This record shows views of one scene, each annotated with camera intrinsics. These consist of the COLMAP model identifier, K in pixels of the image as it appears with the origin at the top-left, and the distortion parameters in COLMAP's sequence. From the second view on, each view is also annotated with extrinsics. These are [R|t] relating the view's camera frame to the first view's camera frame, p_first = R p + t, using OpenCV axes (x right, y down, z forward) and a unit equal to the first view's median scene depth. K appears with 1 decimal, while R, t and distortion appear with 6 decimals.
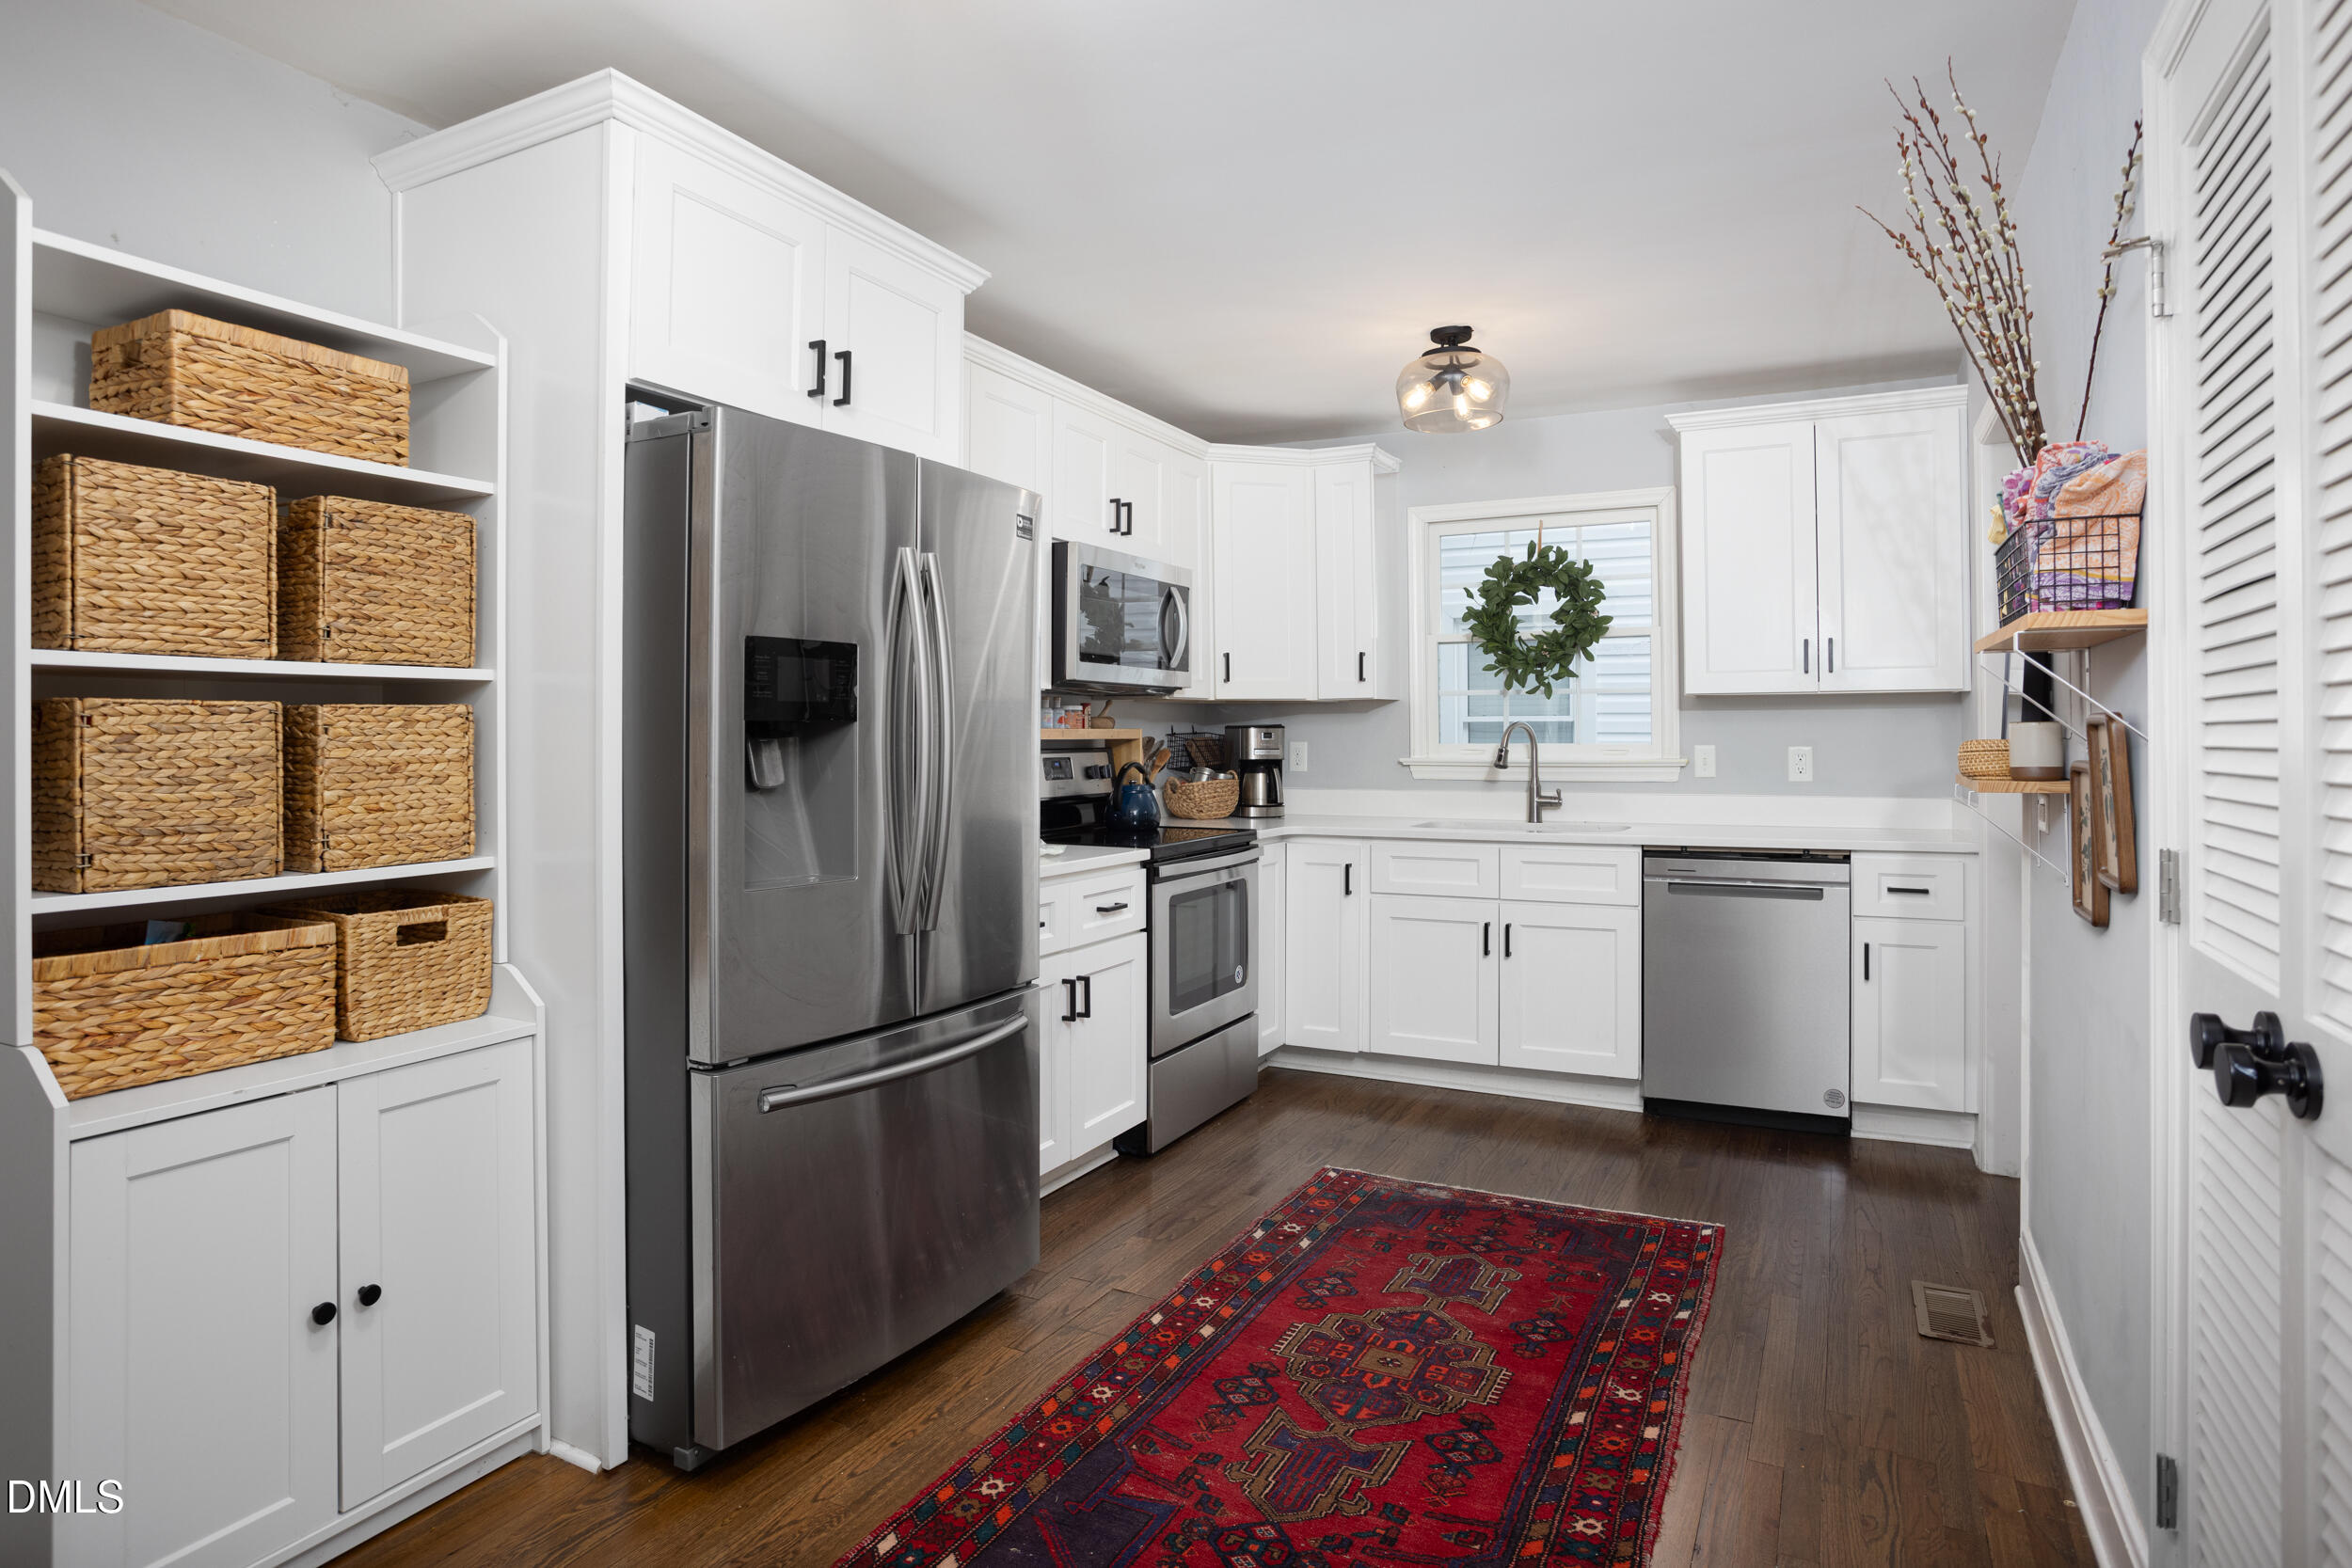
lens RADIAL K [[1345.1, 0, 1166.7], [0, 1345.1, 701.8], [0, 0, 1]] dist [-0.028274, 0.024751]
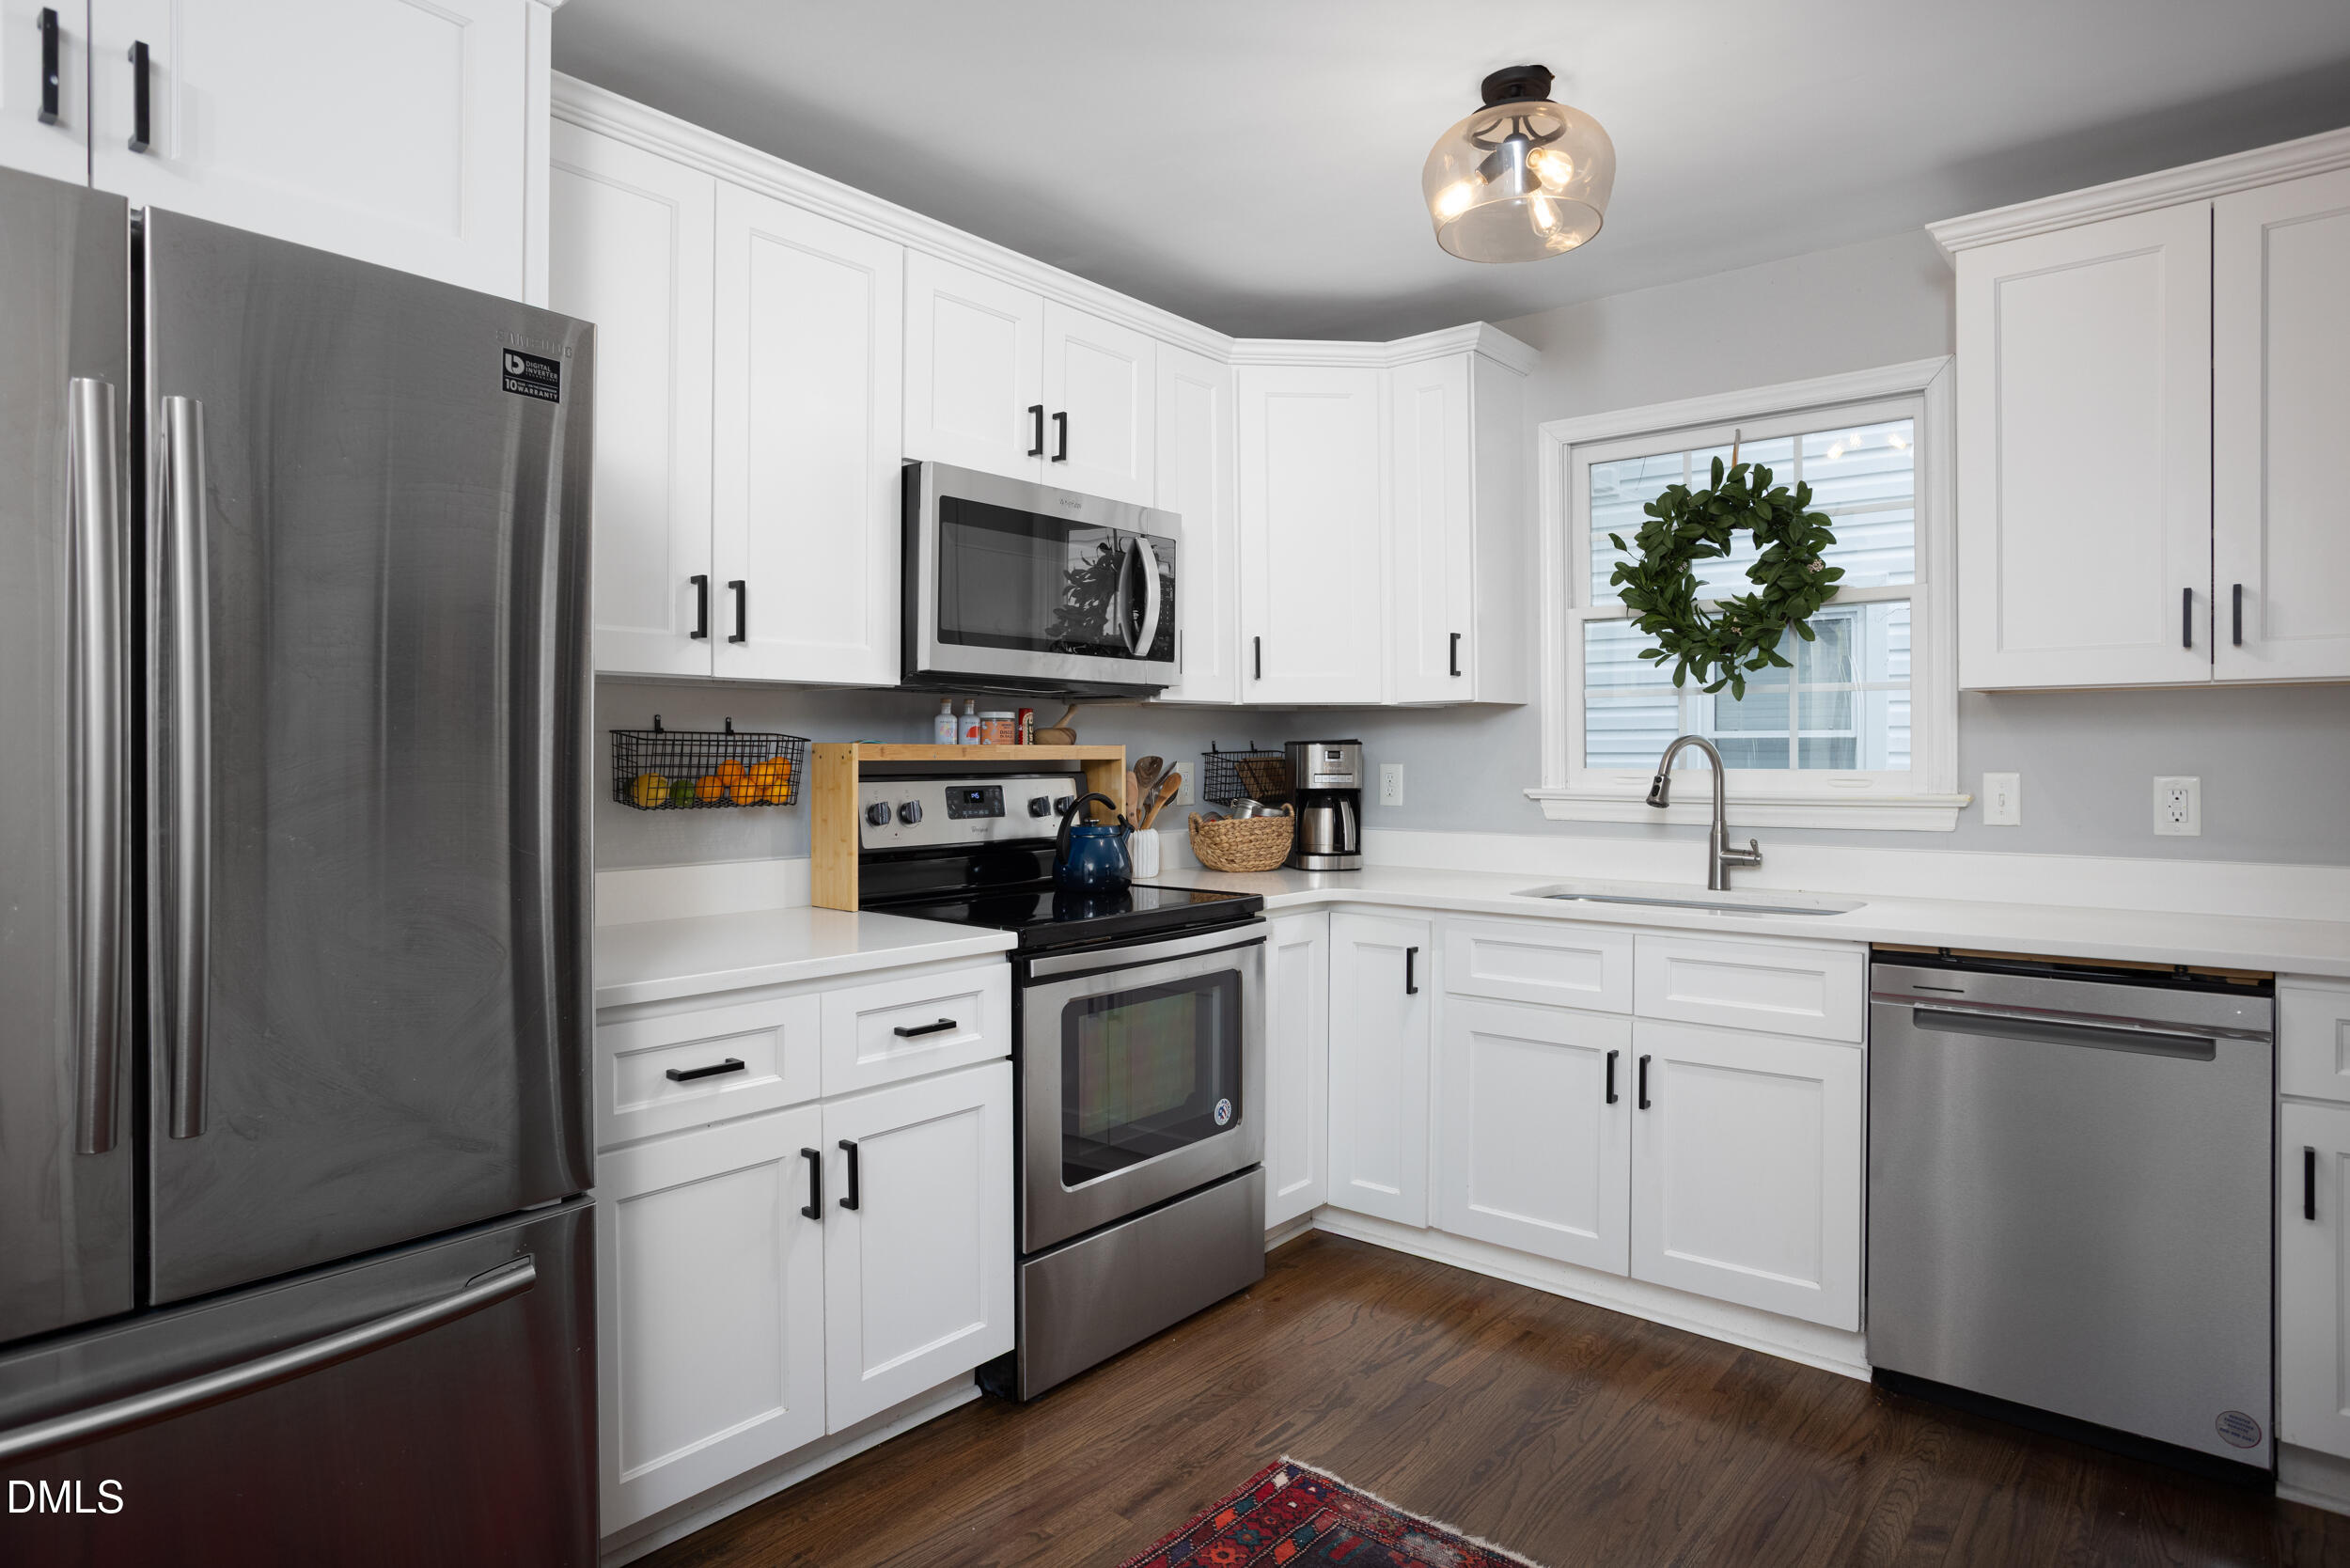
lens RADIAL K [[1344.1, 0, 1185.2], [0, 1344.1, 742.8], [0, 0, 1]] dist [-0.028274, 0.024751]
pose [[0.976913, 0.000554, -0.213637, 0.162079], [0.002852, 0.999874, 0.015634, 0.007748], [0.213619, -0.015883, 0.976788, 0.314547]]
